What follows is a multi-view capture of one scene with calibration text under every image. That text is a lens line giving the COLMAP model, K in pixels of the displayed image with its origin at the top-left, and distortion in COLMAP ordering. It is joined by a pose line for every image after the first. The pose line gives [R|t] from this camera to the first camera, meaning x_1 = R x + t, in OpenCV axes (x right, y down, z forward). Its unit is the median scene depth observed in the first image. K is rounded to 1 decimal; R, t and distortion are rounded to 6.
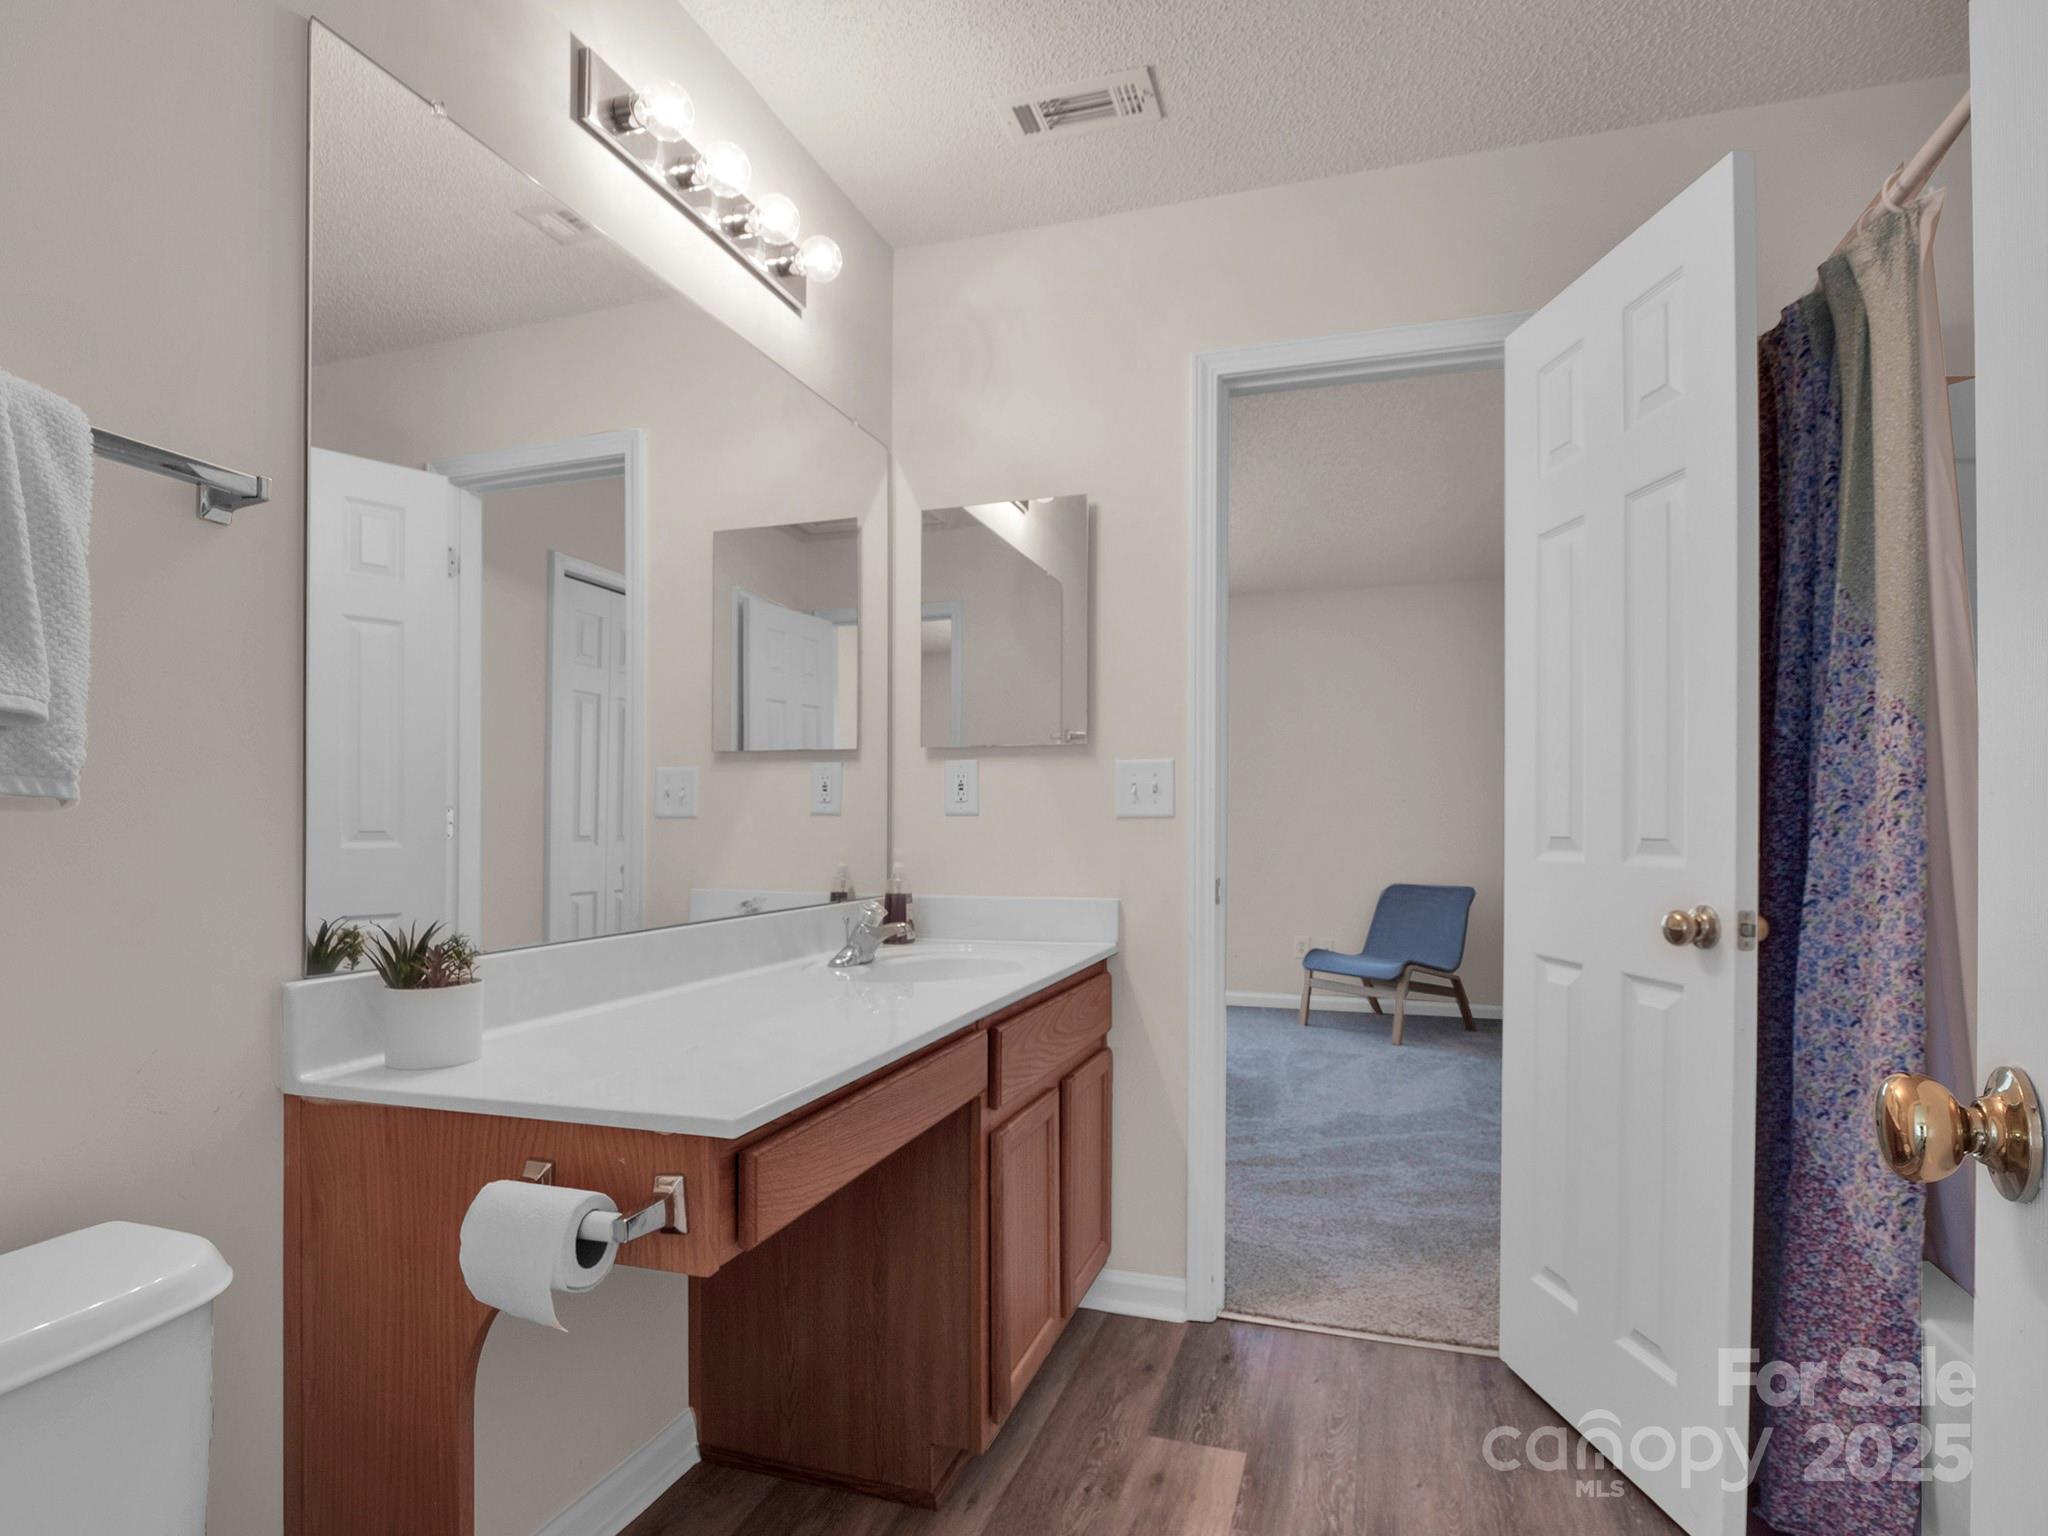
lens RADIAL K [[1068.3, 0, 1000.8], [0, 1068.3, 802.0], [0, 0, 1]] dist [-0.002026, -0.017203]
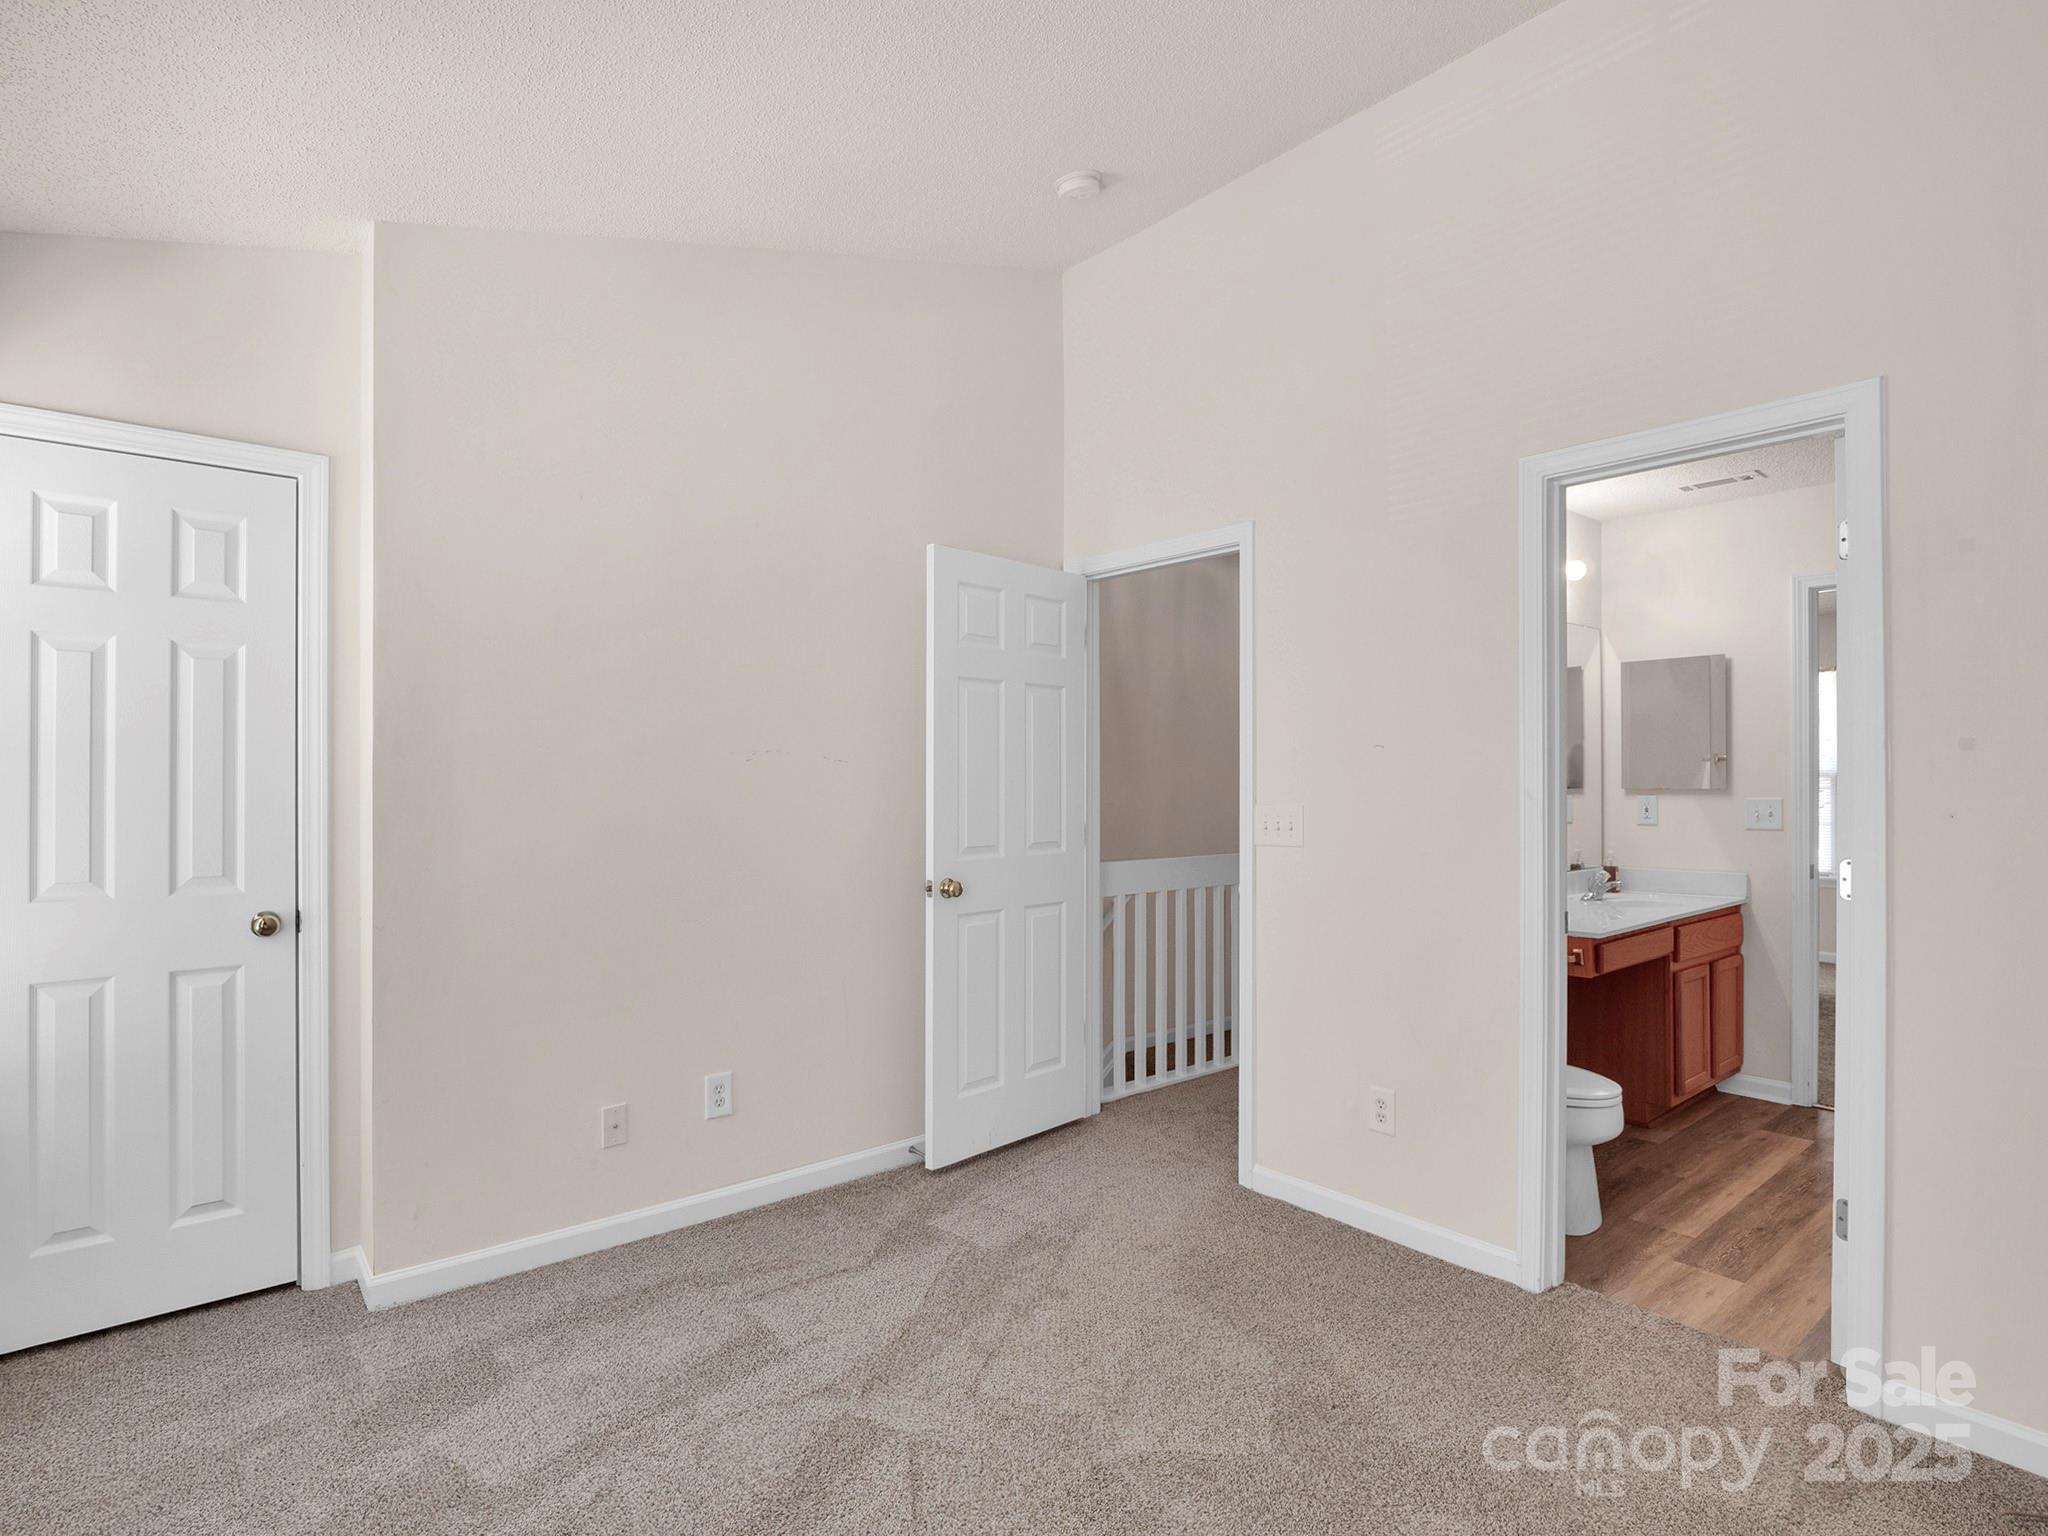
lens RADIAL K [[1068.3, 0, 1000.8], [0, 1068.3, 802.0], [0, 0, 1]] dist [-0.002026, -0.017203]
pose [[0.862779, -0.002900, -0.505573, -0.079618], [0.019489, 0.999431, 0.027525, -0.114209], [0.505205, -0.033601, 0.862345, -1.315905]]
